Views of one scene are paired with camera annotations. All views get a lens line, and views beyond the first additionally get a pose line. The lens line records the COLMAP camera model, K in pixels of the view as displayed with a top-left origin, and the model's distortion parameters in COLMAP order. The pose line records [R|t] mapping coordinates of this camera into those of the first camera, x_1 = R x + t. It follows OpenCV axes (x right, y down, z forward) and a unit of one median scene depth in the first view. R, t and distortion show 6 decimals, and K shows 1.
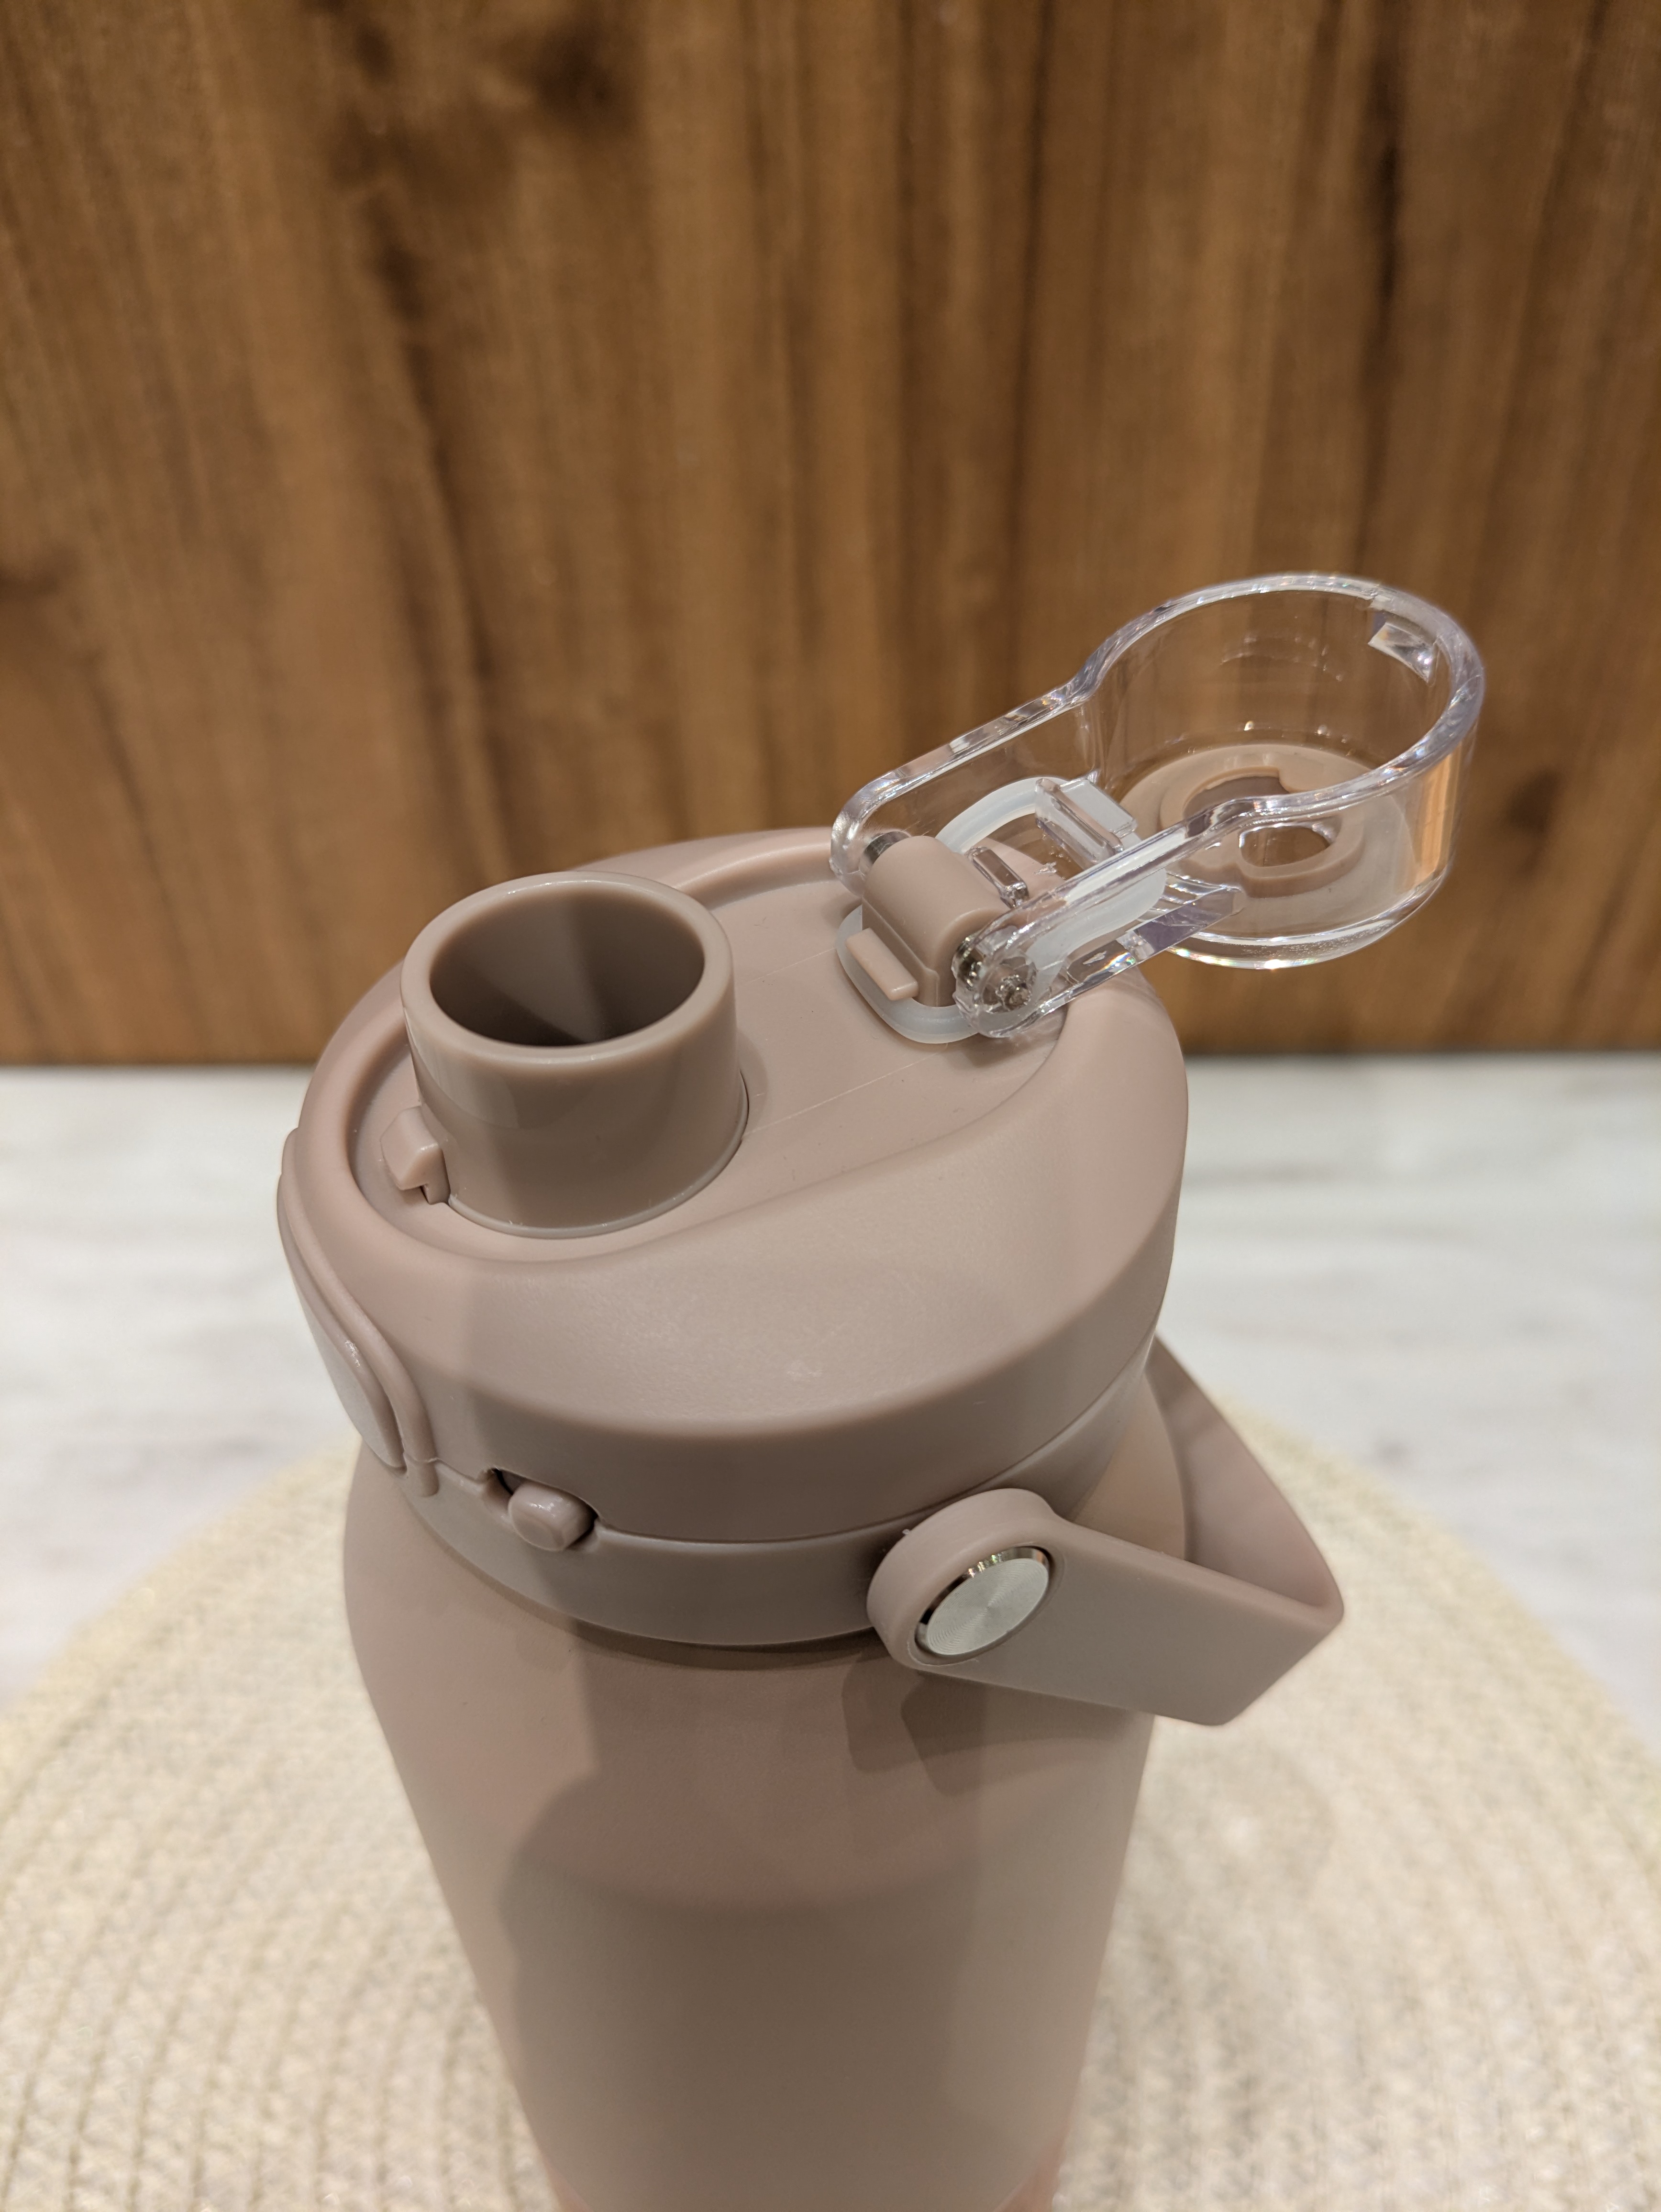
lens RADIAL K [[1754.3, 0, 797.2], [0, 1754.3, 1097.1], [0, 0, 1]] dist [0.006765, -0.058534]
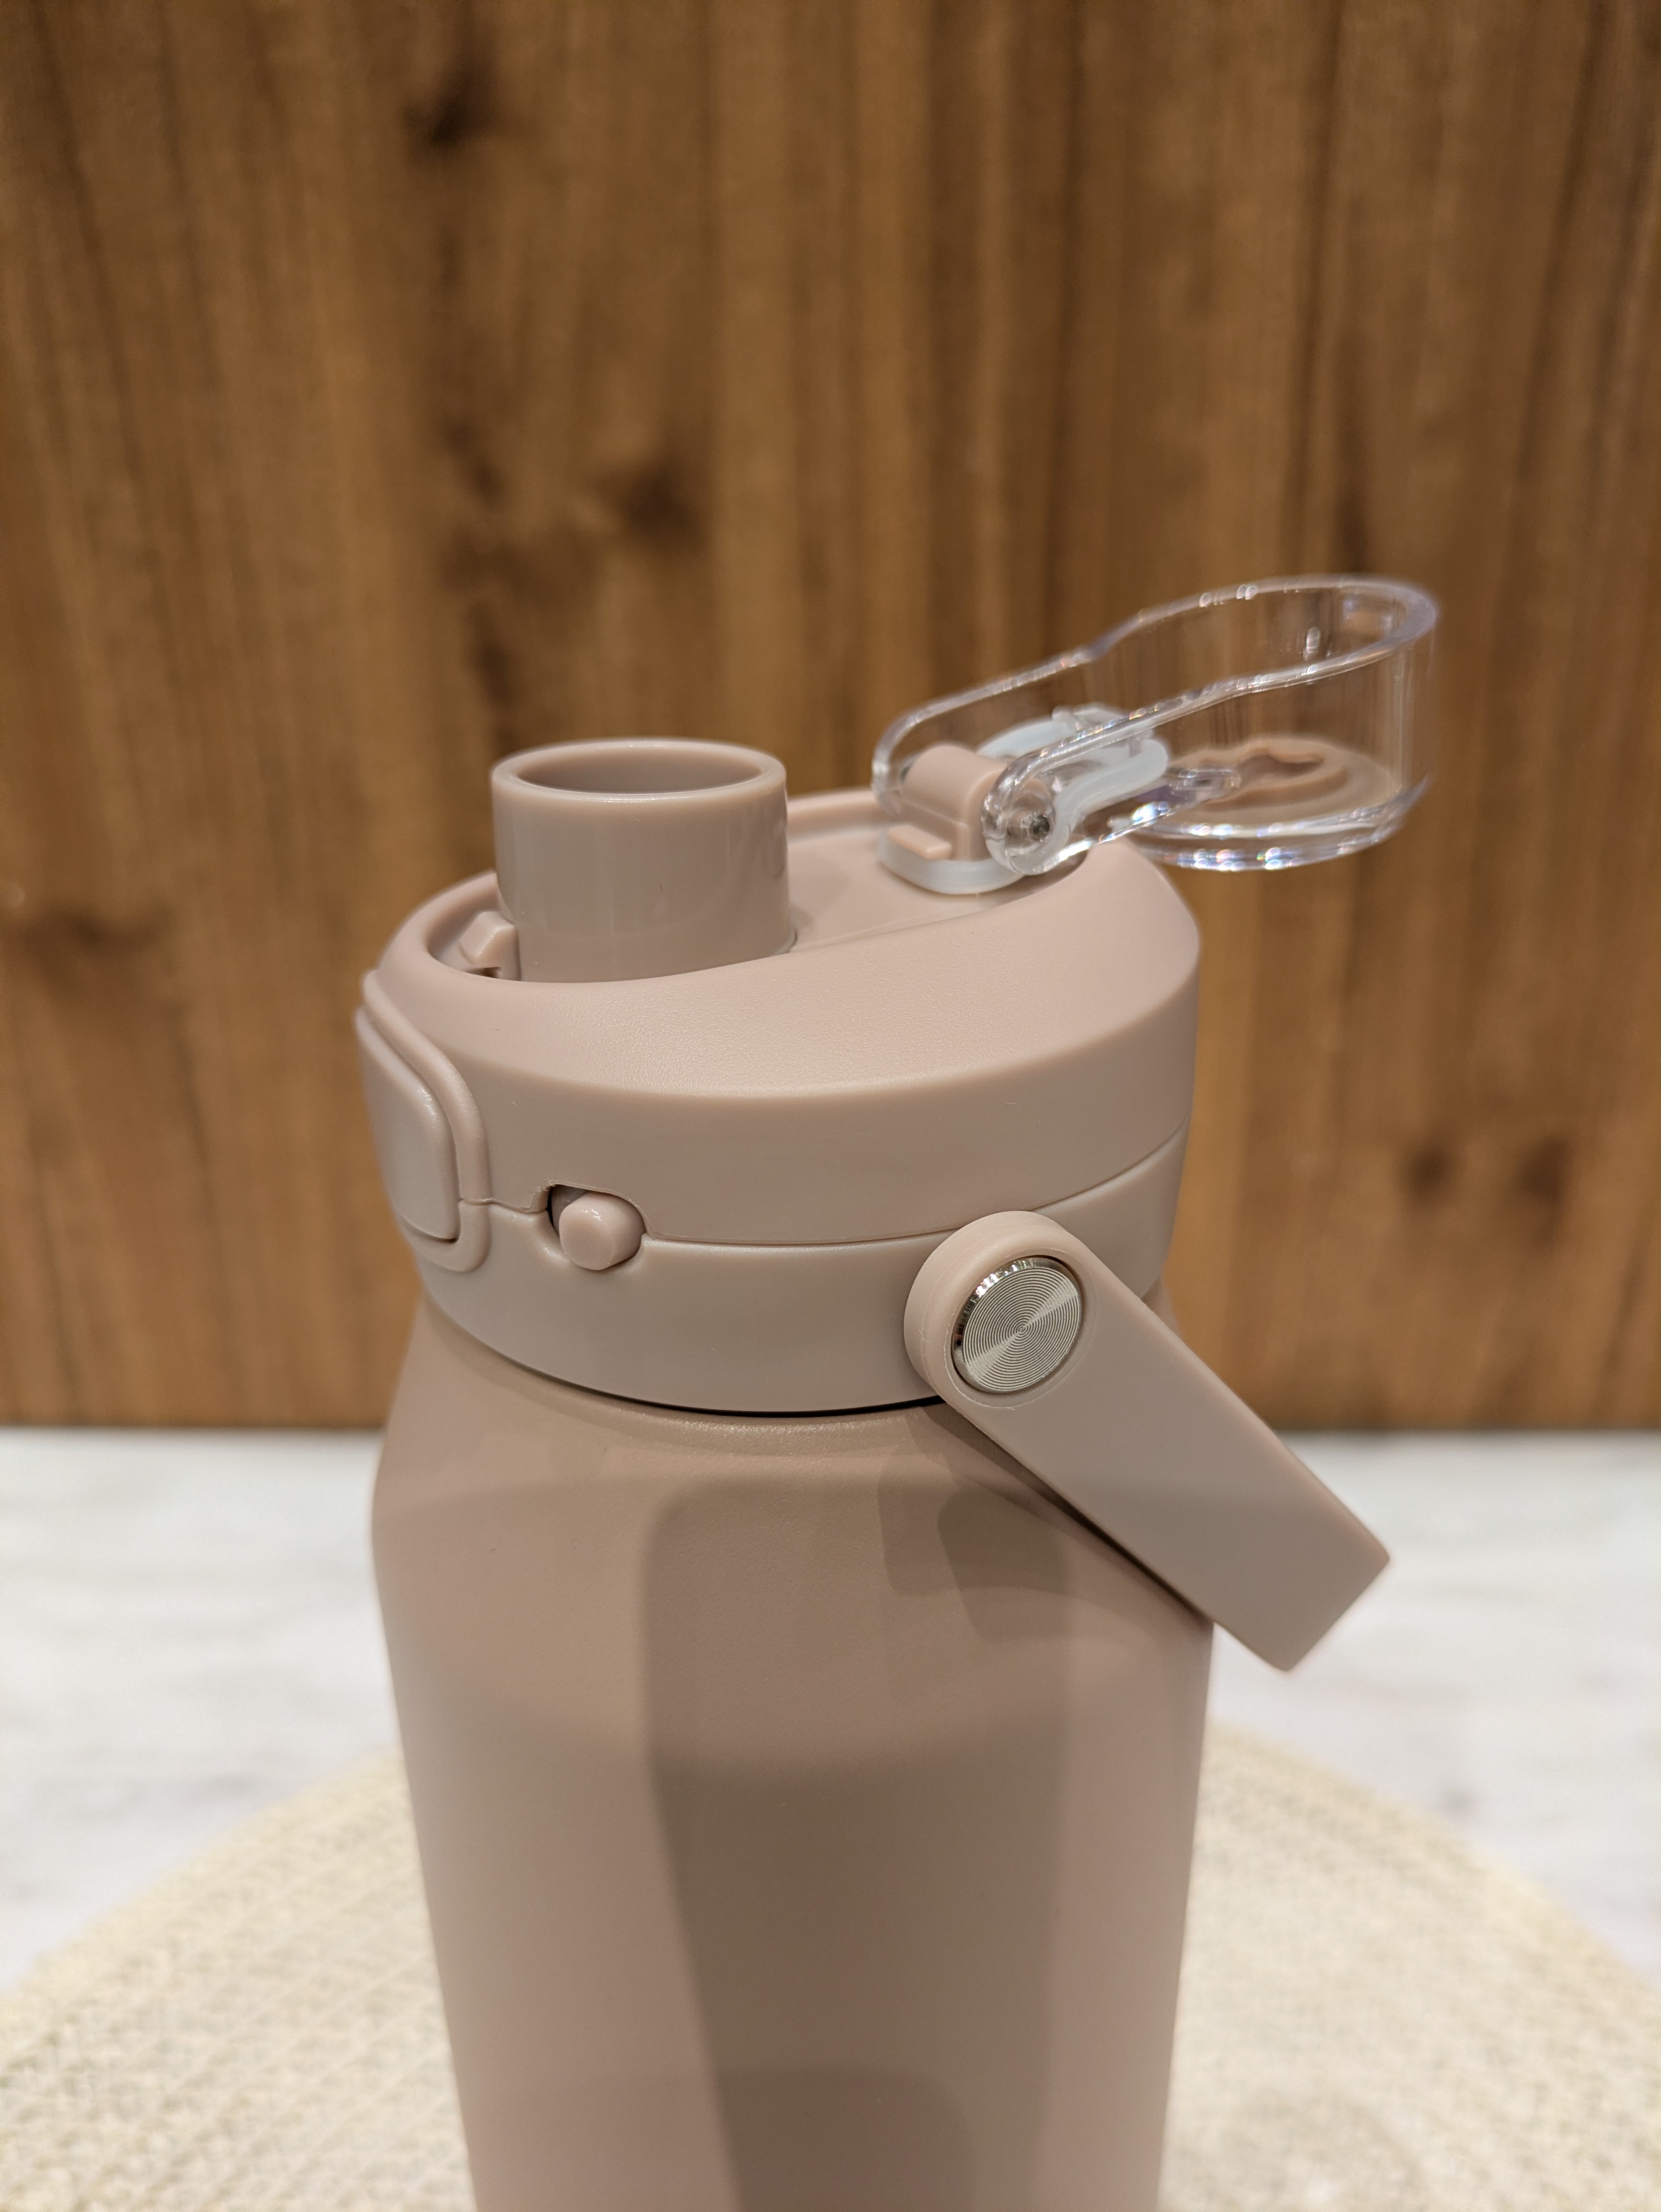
lens RADIAL K [[1755.2, 0, 830.5], [0, 1755.2, 1106.0], [0, 0, 1]] dist [-0.014652, 0.005654]
pose [[0.999866, 0.015989, -0.003499, -0.000526], [-0.016312, 0.955891, -0.293268, 0.140297], [-0.001345, 0.293286, 0.956024, -0.003696]]
